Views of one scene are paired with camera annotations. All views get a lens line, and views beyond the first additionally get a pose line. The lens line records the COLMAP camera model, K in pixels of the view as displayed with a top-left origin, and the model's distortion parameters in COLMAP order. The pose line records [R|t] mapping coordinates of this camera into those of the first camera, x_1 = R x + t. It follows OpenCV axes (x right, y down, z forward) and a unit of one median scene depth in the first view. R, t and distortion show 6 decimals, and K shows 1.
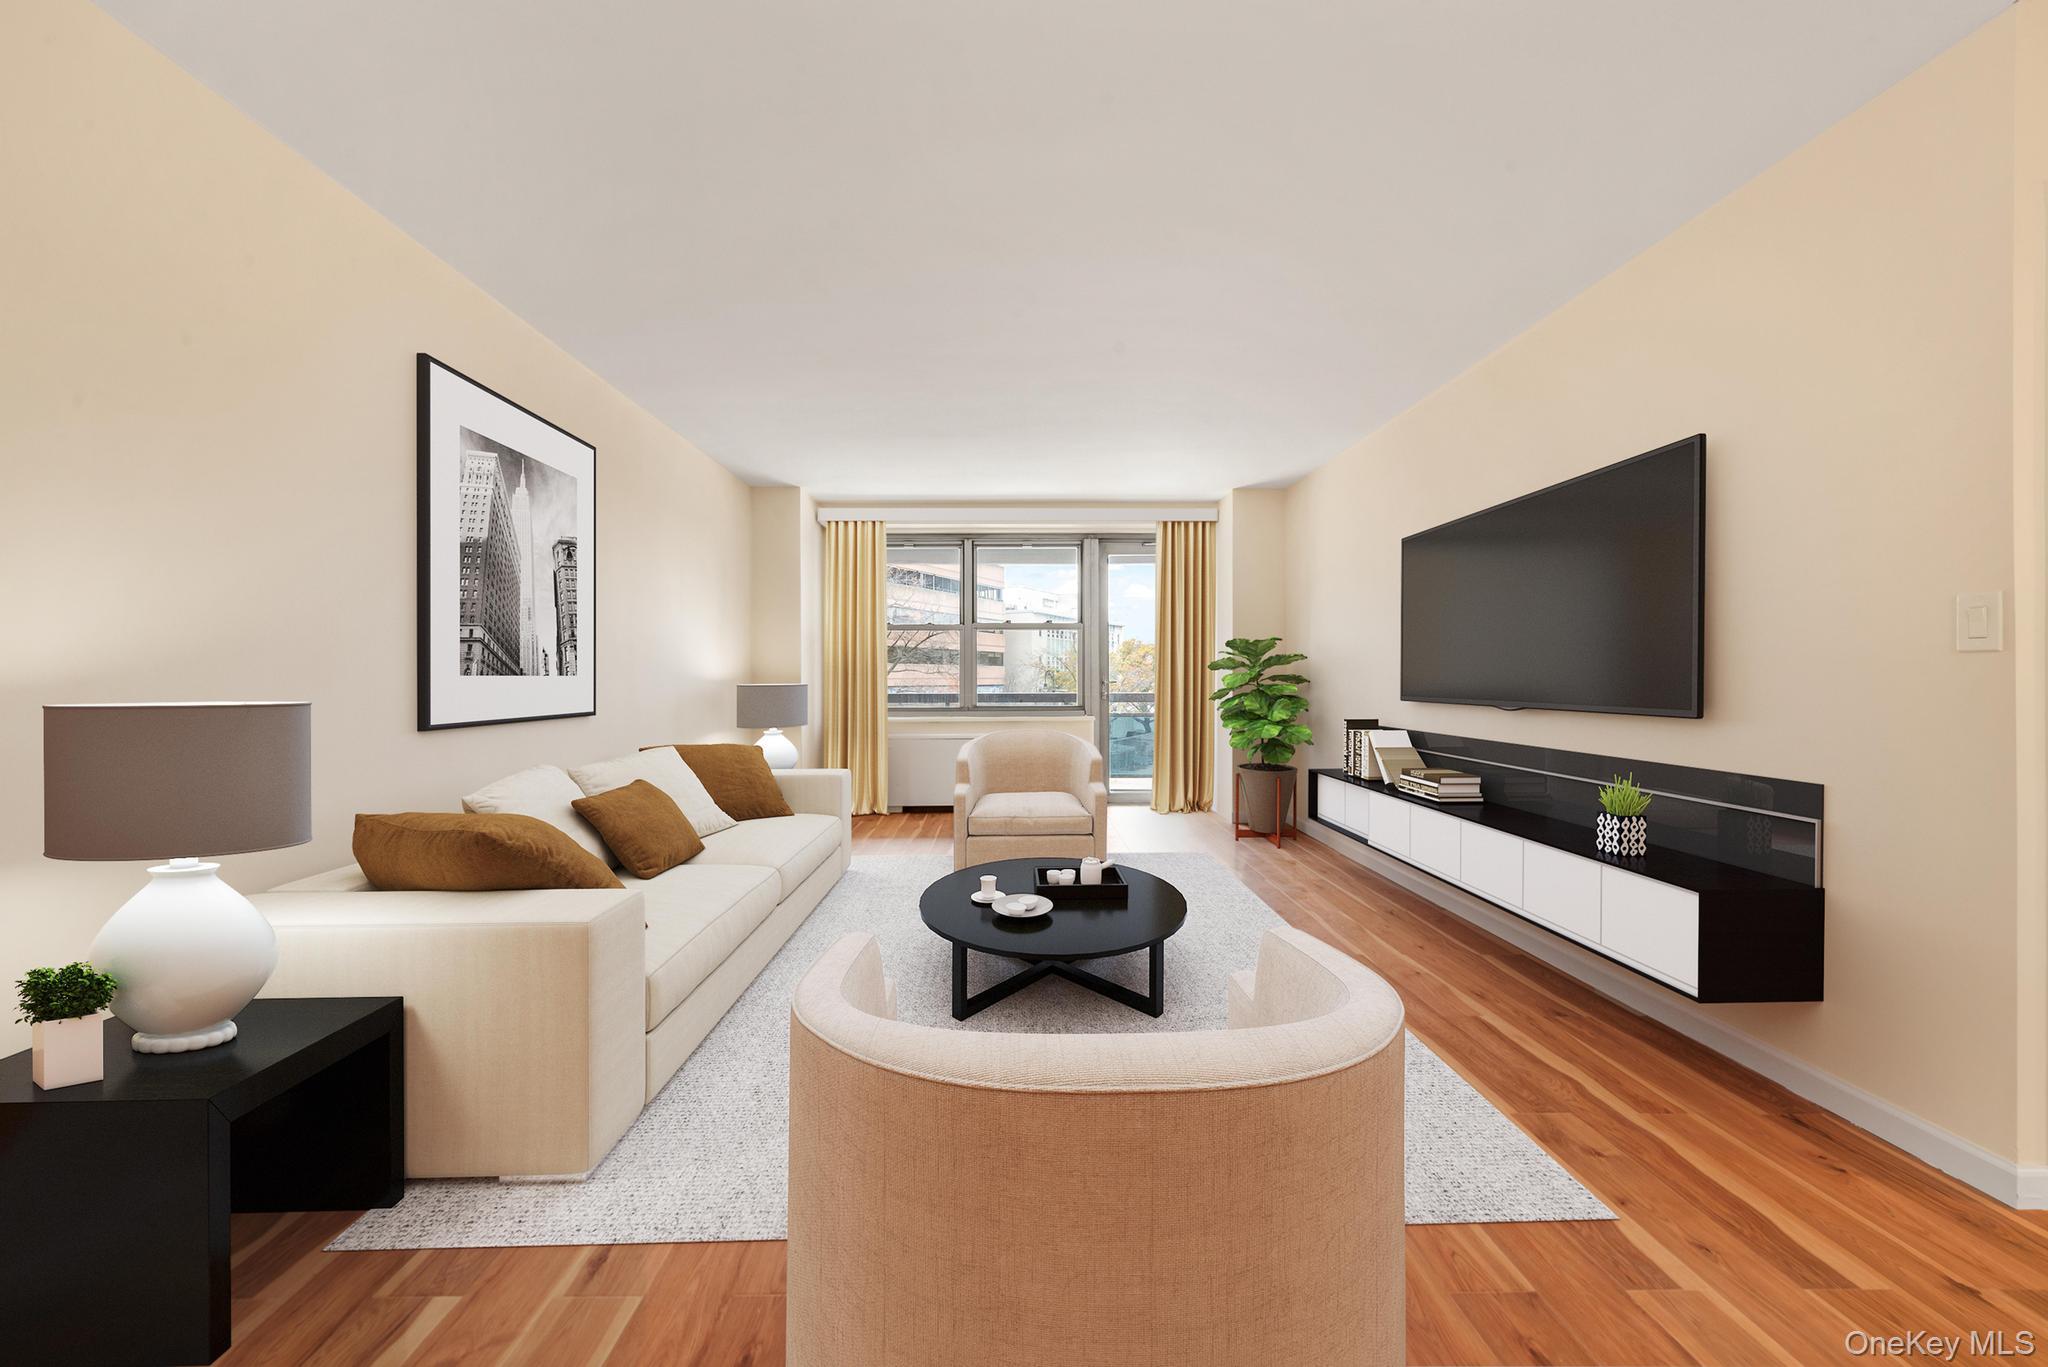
lens RADIAL K [[822.3, 0, 1017.0], [0, 822.3, 676.6], [0, 0, 1]] dist [0.008088, -0.005046]
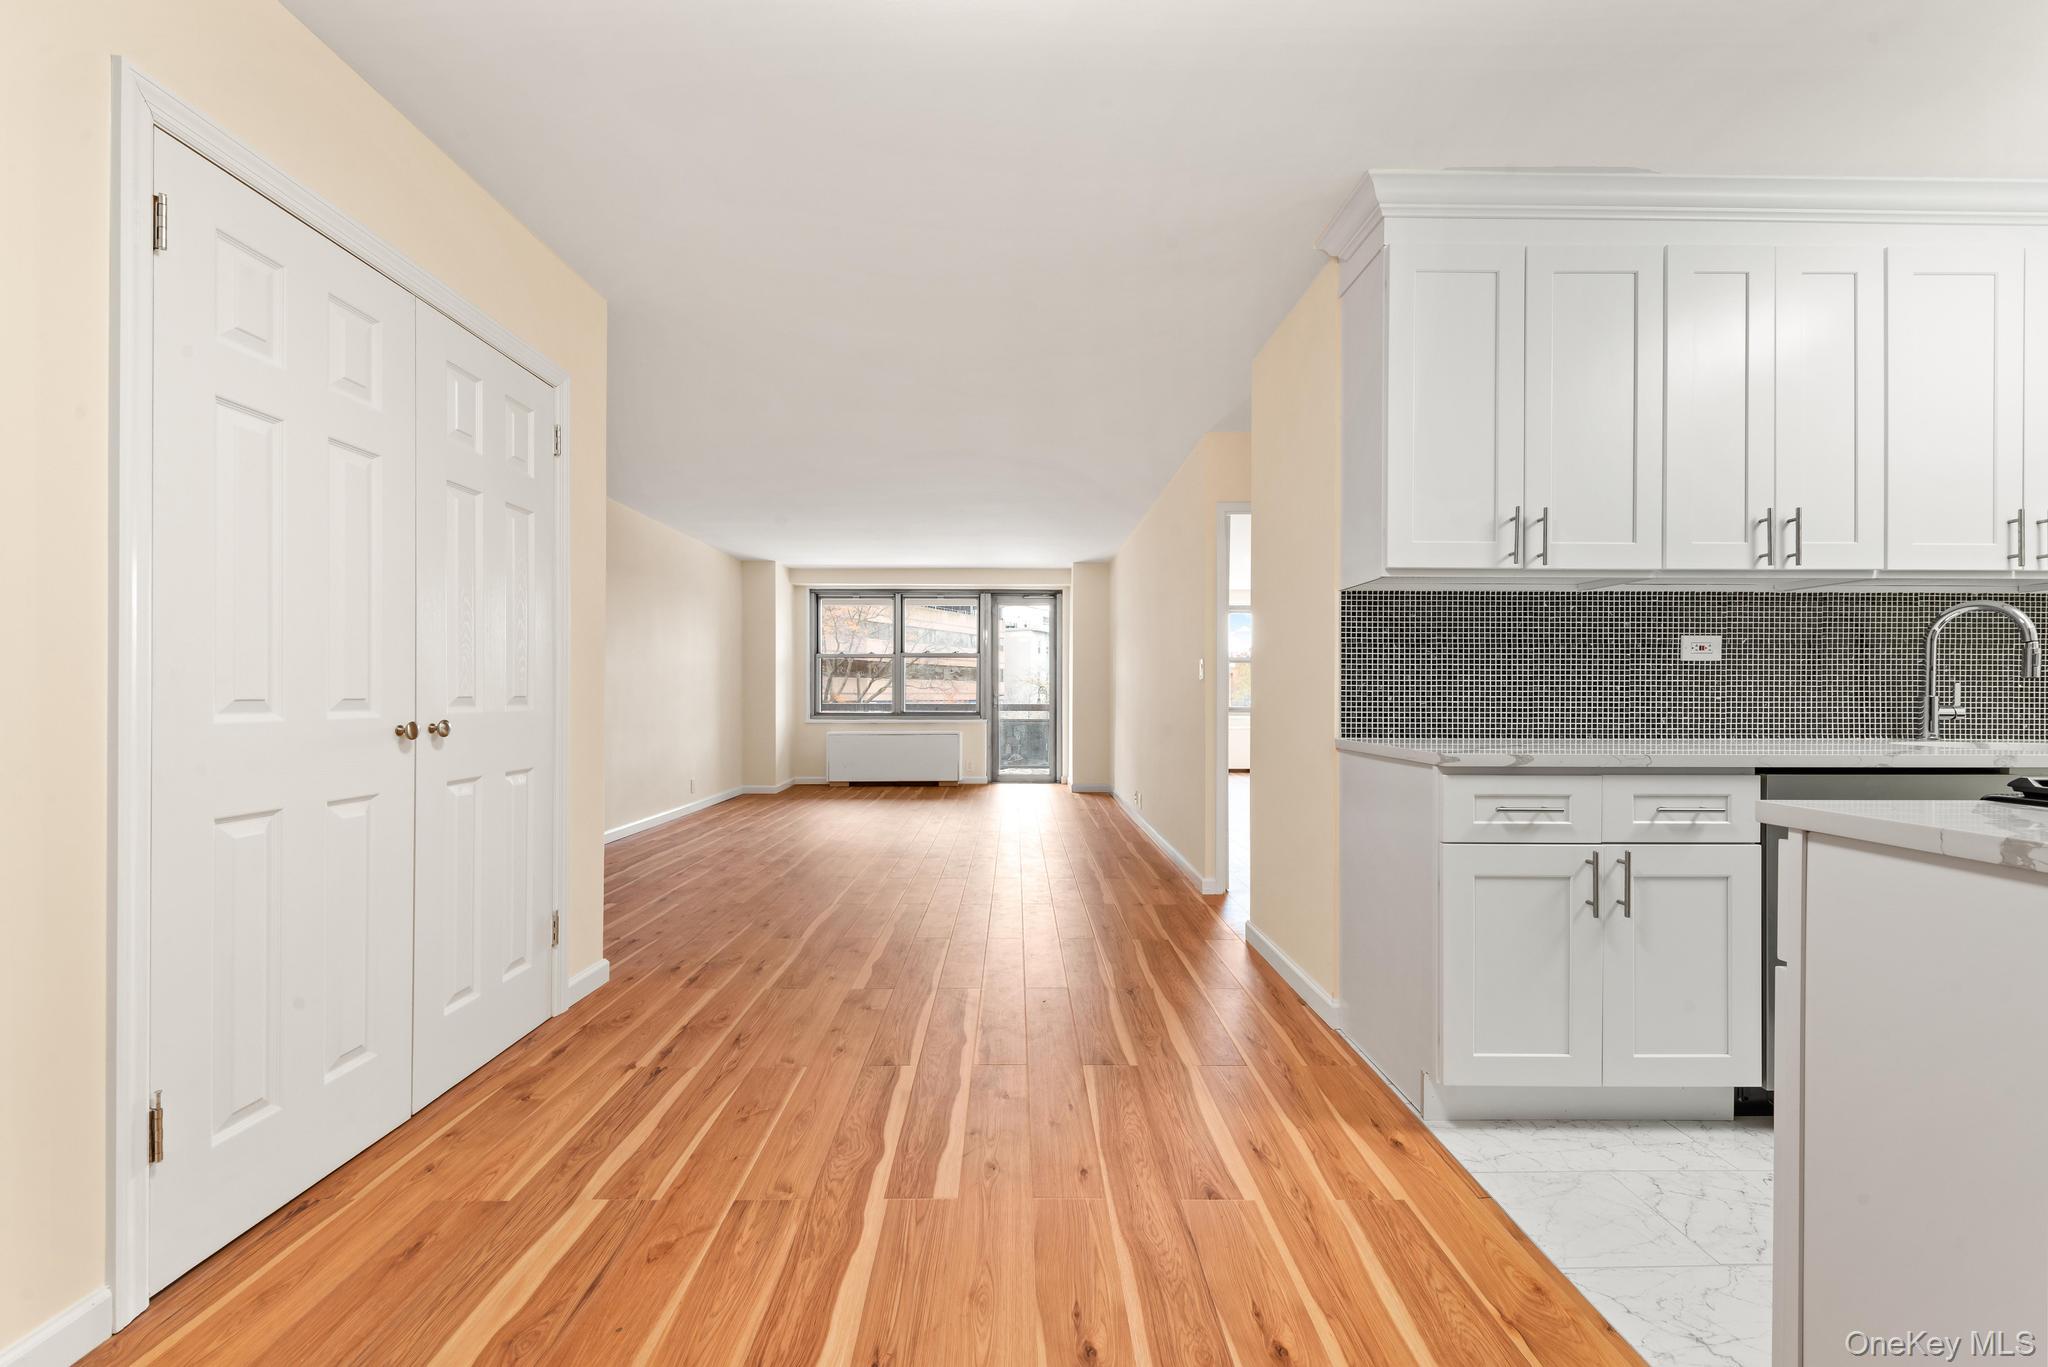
lens RADIAL K [[822.3, 0, 1021.2], [0, 822.3, 693.1], [0, 0, 1]] dist [0.008088, -0.005046]
pose [[0.999958, 0.005717, -0.007145, 0.161483], [-0.005714, 0.999984, 0.000404, 0.001655], [0.007147, -0.000364, 0.999974, -0.401896]]
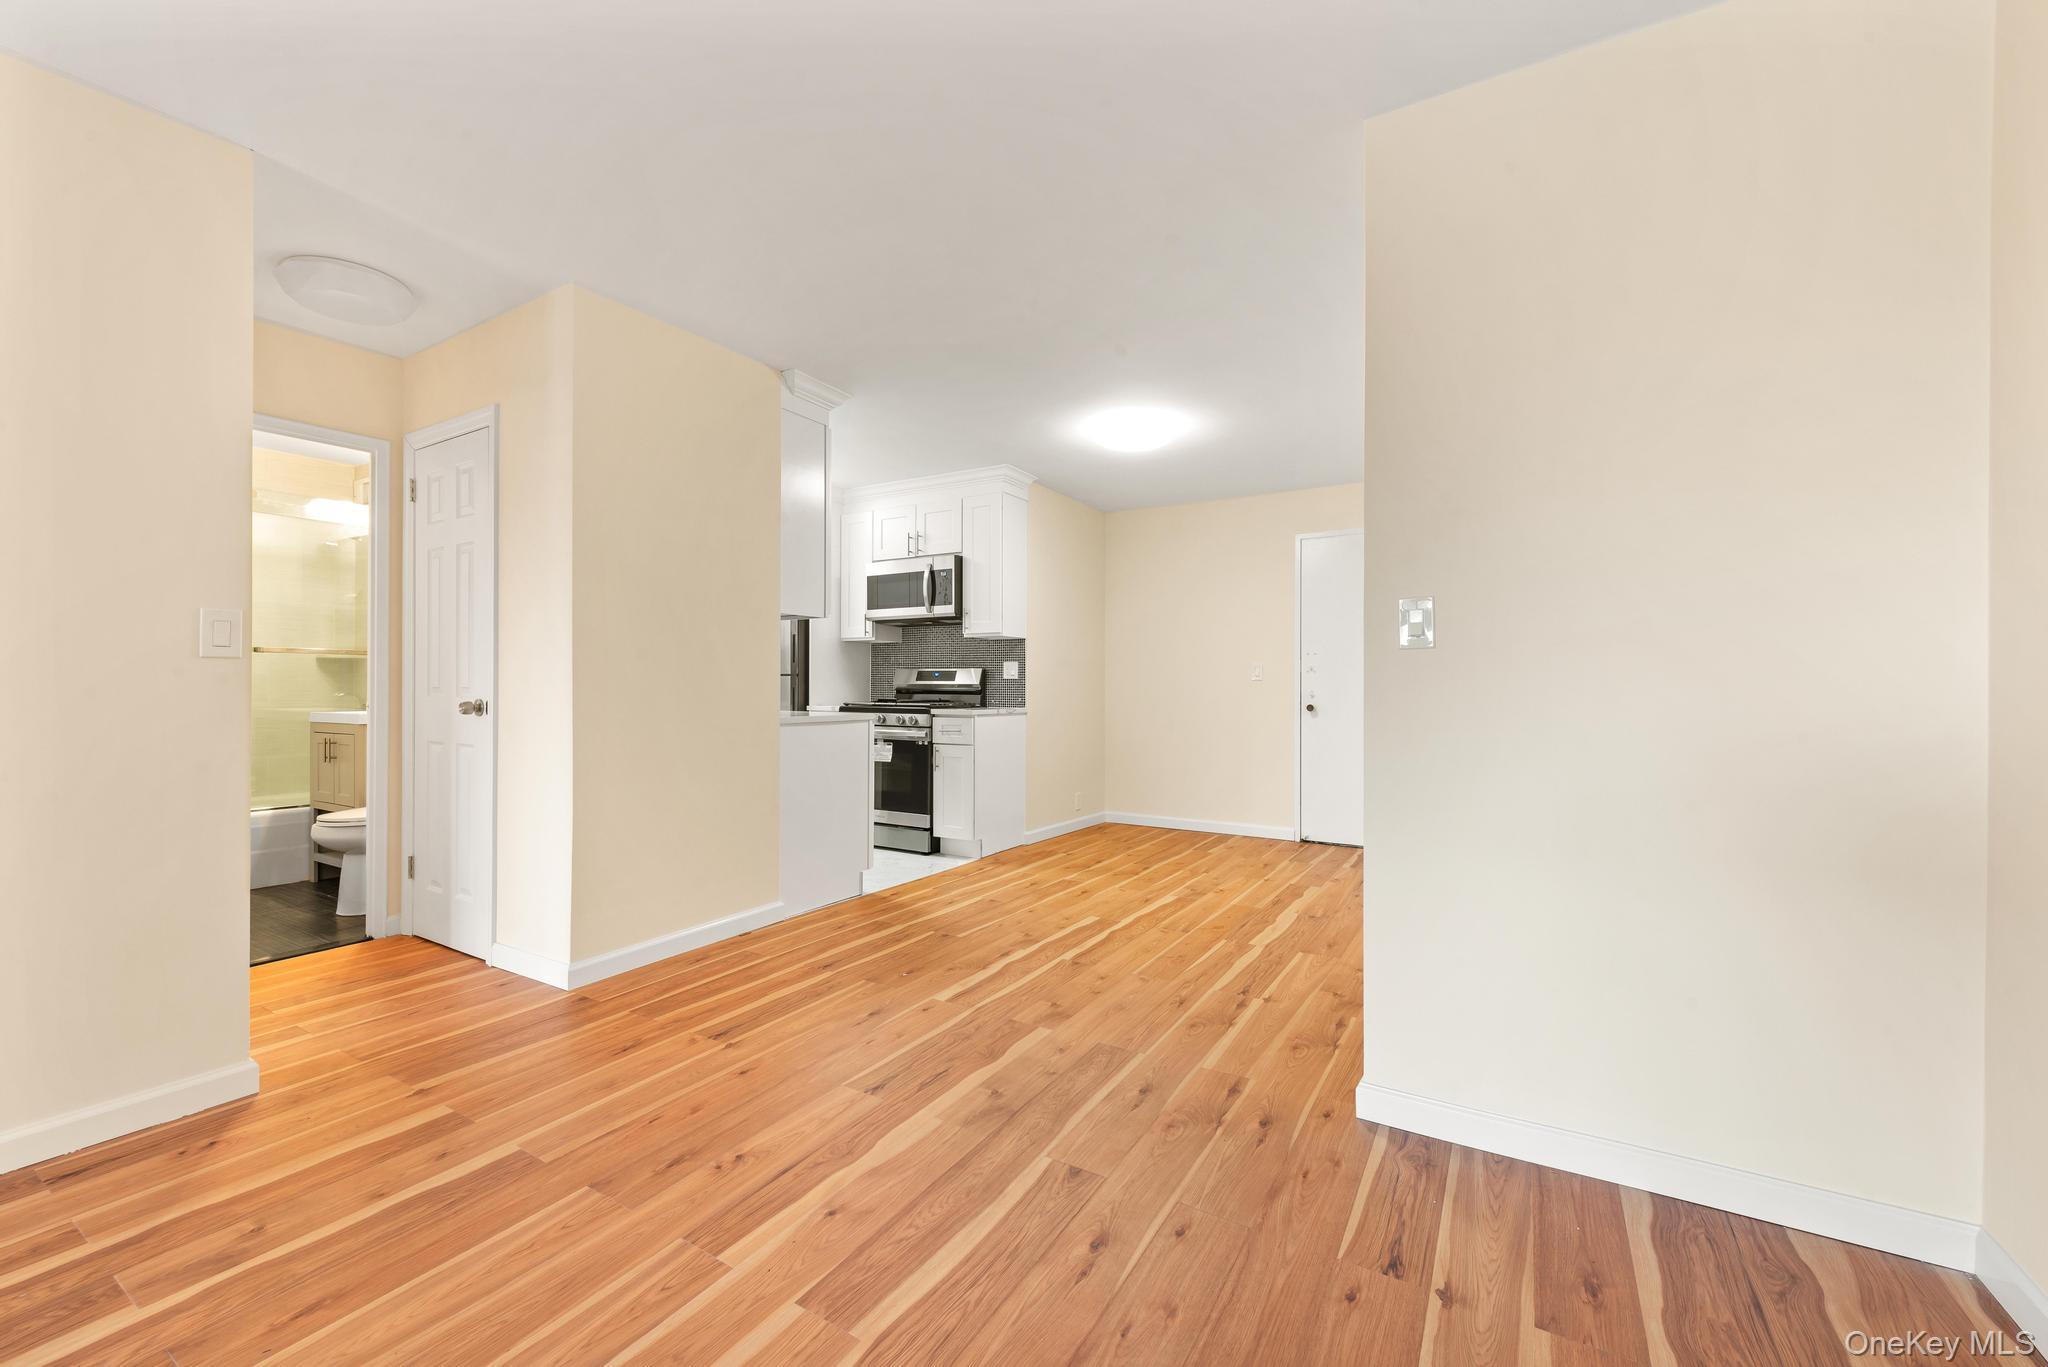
lens RADIAL K [[822.3, 0, 1019.2], [0, 822.3, 682.3], [0, 0, 1]] dist [0.008088, -0.005046]
pose [[-0.847384, -0.000204, 0.530981, -0.117963], [-0.004813, 0.999962, -0.007297, 0.002337], [-0.530959, -0.008739, -0.847352, 0.361540]]
